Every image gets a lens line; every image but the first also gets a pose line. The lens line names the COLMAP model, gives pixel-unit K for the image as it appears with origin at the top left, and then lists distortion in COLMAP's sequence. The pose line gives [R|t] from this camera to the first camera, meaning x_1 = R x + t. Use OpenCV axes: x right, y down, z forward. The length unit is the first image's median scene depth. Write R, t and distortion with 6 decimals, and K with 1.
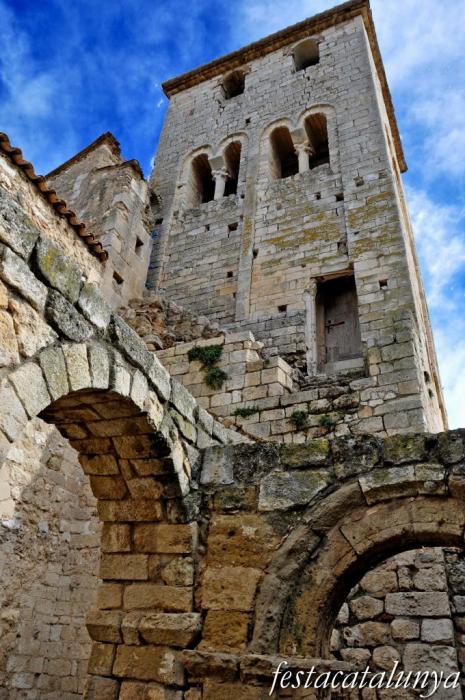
lens RADIAL K [[547.3, 0, 226.8], [0, 547.3, 346.1], [0, 0, 1]] dist [-0.145325, 0.093958]
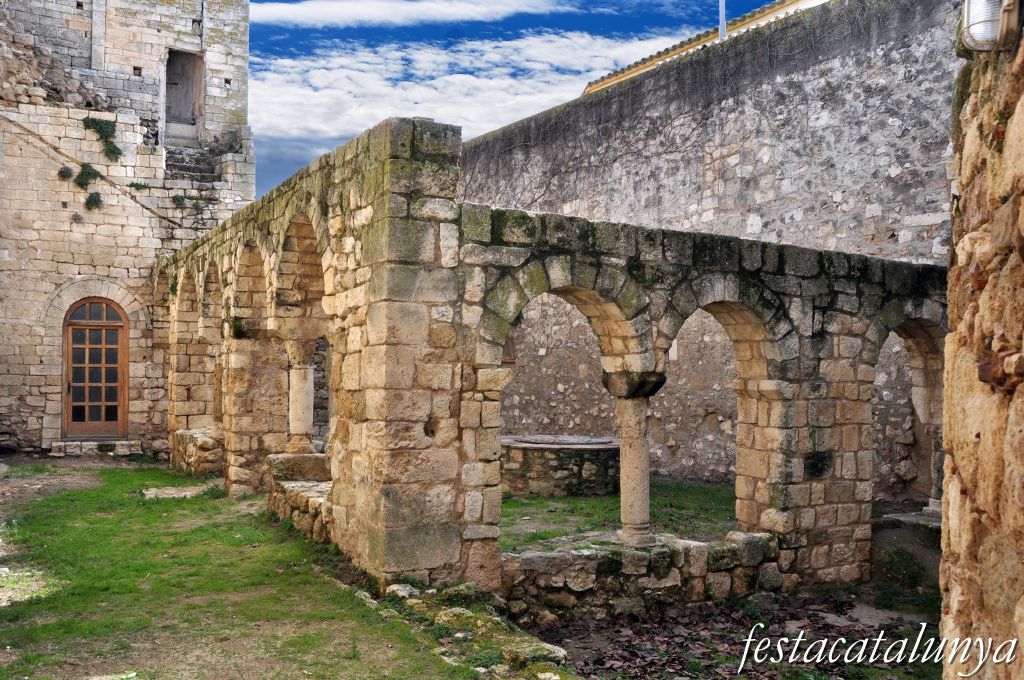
lens RADIAL K [[929.2, 0, 476.9], [0, 929.2, 353.1], [0, 0, 1]] dist [-0.020720, 0.000000]
pose [[0.645348, -0.043037, 0.762676, -1.041501], [-0.393498, 0.837025, 0.380195, -0.647762], [-0.654741, -0.545469, 0.523238, -0.903129]]
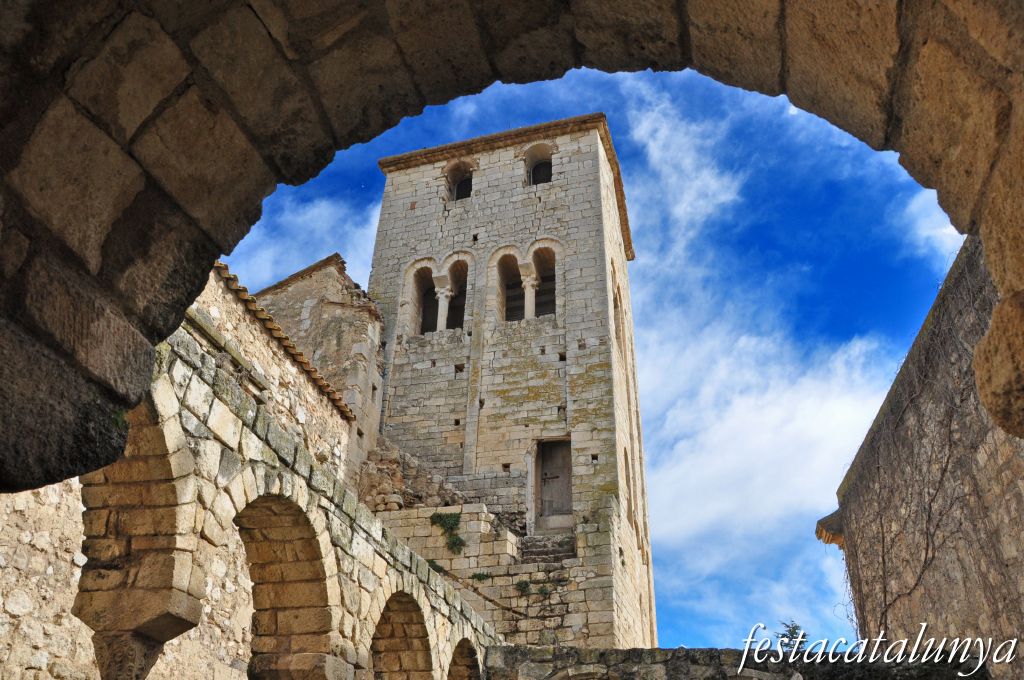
lens RADIAL K [[798.6, 0, 500.9], [0, 798.6, 360.3], [0, 0, 1]] dist [-0.147219, 0.085747]
pose [[0.986389, 0.054177, 0.155246, -0.192506], [-0.058382, 0.998037, 0.022653, -0.353777], [-0.153714, -0.031409, 0.987616, -0.675591]]
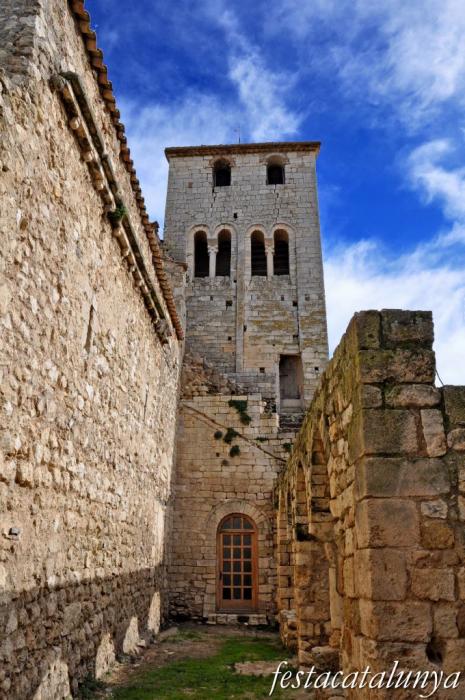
lens RADIAL K [[547.3, 0, 230.4], [0, 547.3, 346.5], [0, 0, 1]] dist [-0.145325, 0.093958]
pose [[0.927955, 0.083832, 0.363141, -0.759551], [-0.162504, 0.967884, 0.191816, -0.535879], [-0.335398, -0.237009, 0.911776, -0.738599]]
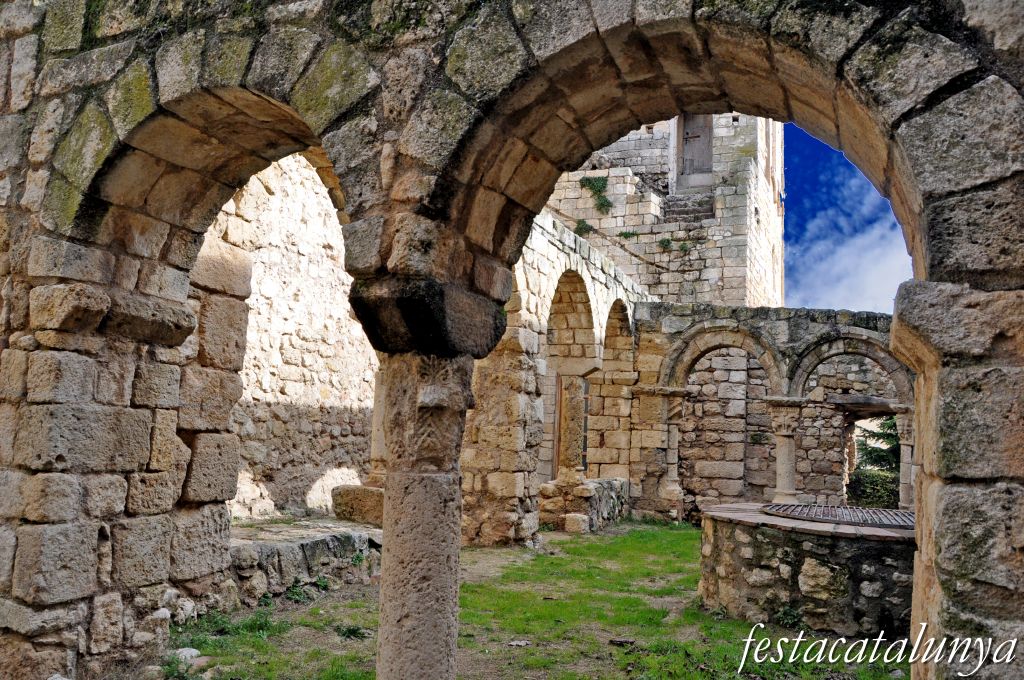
lens RADIAL K [[798.6, 0, 504.2], [0, 798.6, 354.4], [0, 0, 1]] dist [-0.147219, 0.085747]
pose [[0.999952, -0.009747, -0.000083, -0.238000], [0.008679, 0.886457, 0.462729, -0.463742], [-0.004437, -0.462708, 0.886500, -0.807605]]
